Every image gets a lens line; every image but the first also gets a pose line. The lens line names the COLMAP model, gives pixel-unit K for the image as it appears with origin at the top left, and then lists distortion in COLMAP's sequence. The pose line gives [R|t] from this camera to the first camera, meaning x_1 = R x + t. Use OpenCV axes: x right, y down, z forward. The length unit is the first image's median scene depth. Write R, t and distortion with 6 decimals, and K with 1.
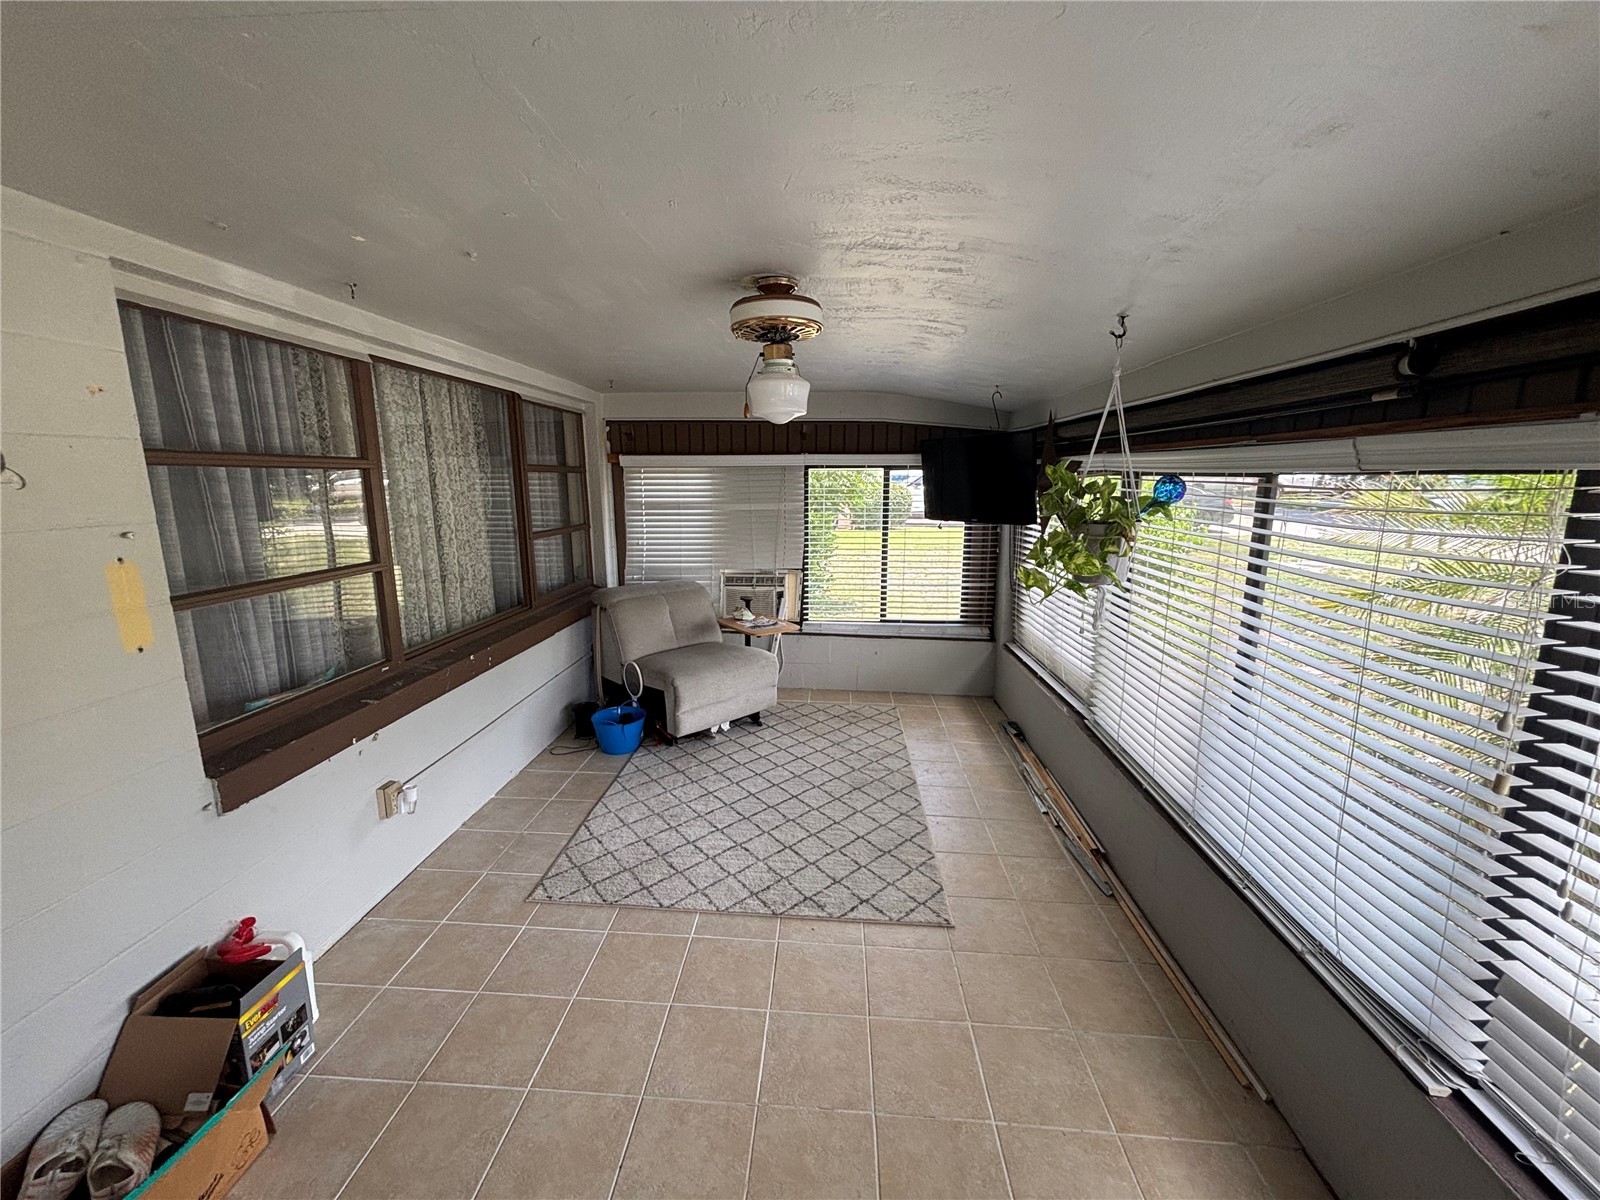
lens RADIAL K [[642.3, 0, 798.4], [0, 642.3, 605.0], [0, 0, 1]] dist [0.003443, -0.000212]
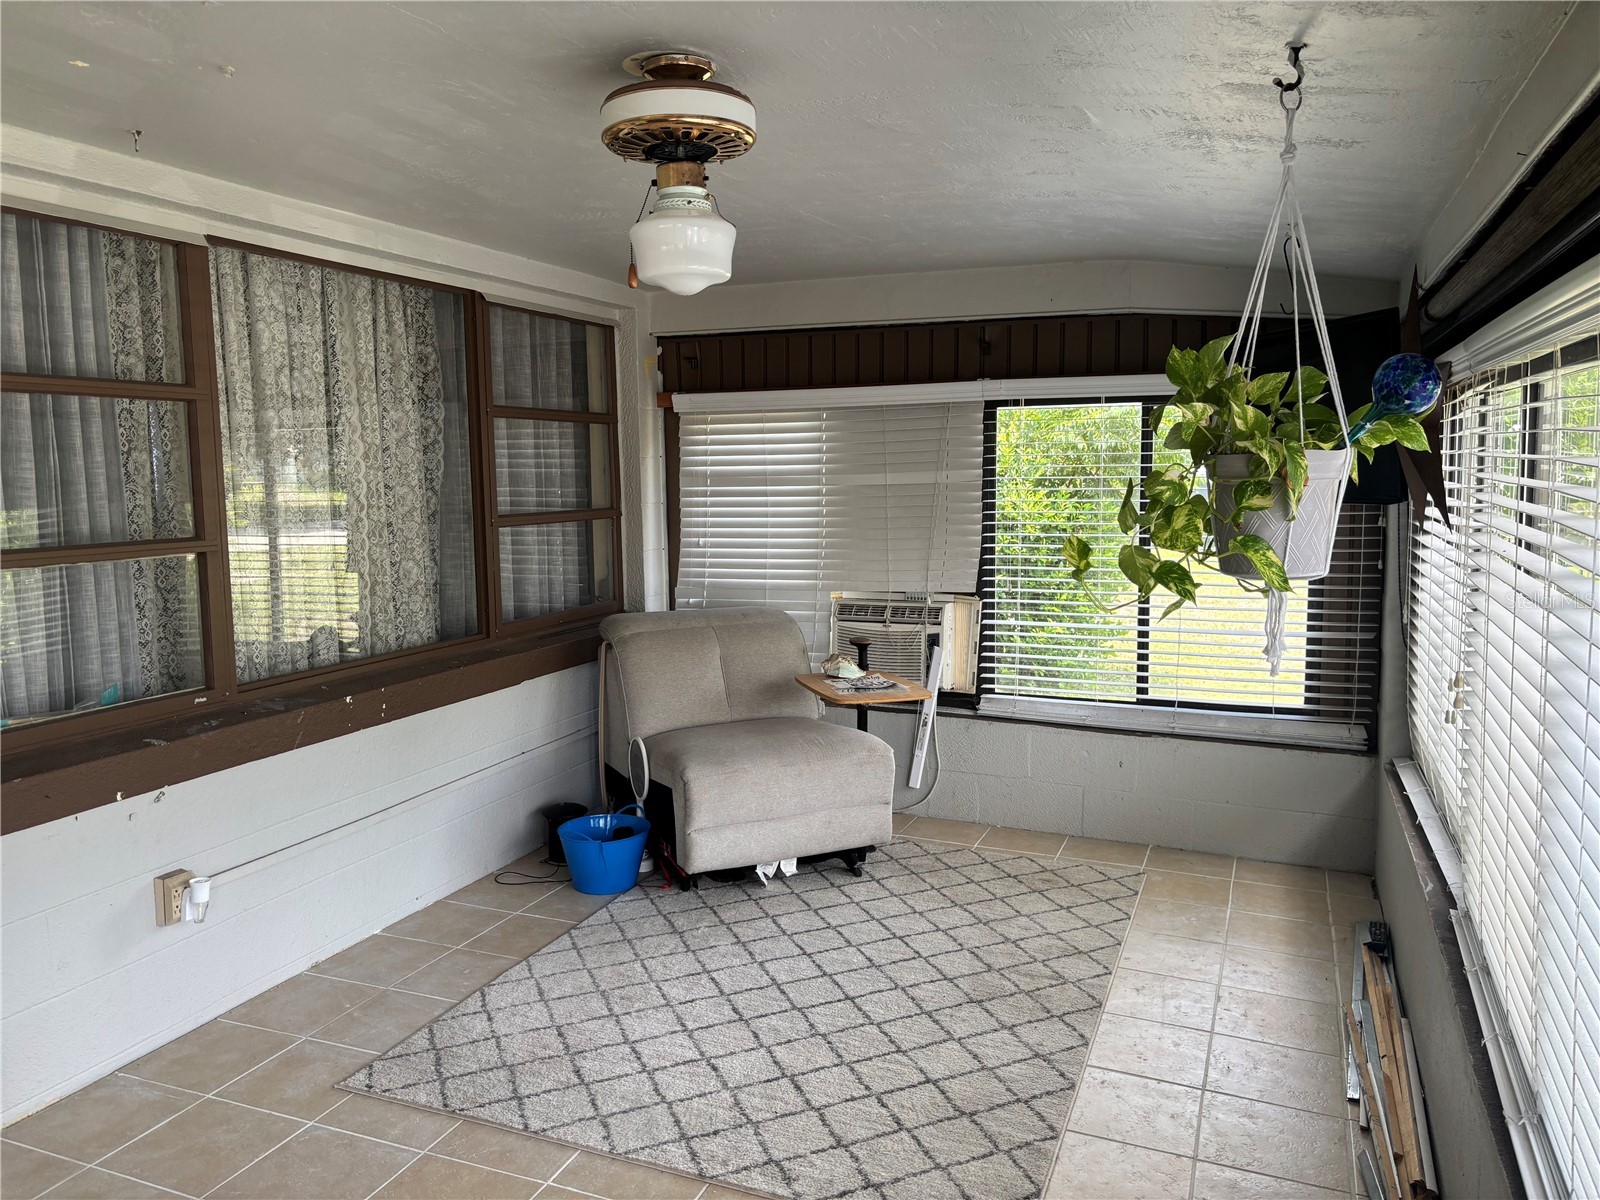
lens RADIAL K [[1222.2, 0, 792.1], [0, 1222.2, 601.0], [0, 0, 1]] dist [0.007858, 0.021247]
pose [[0.946076, 0.025757, -0.322918, 0.229998], [-0.052947, 0.995724, -0.075701, 0.042362], [0.319587, 0.088717, 0.943394, -0.004589]]
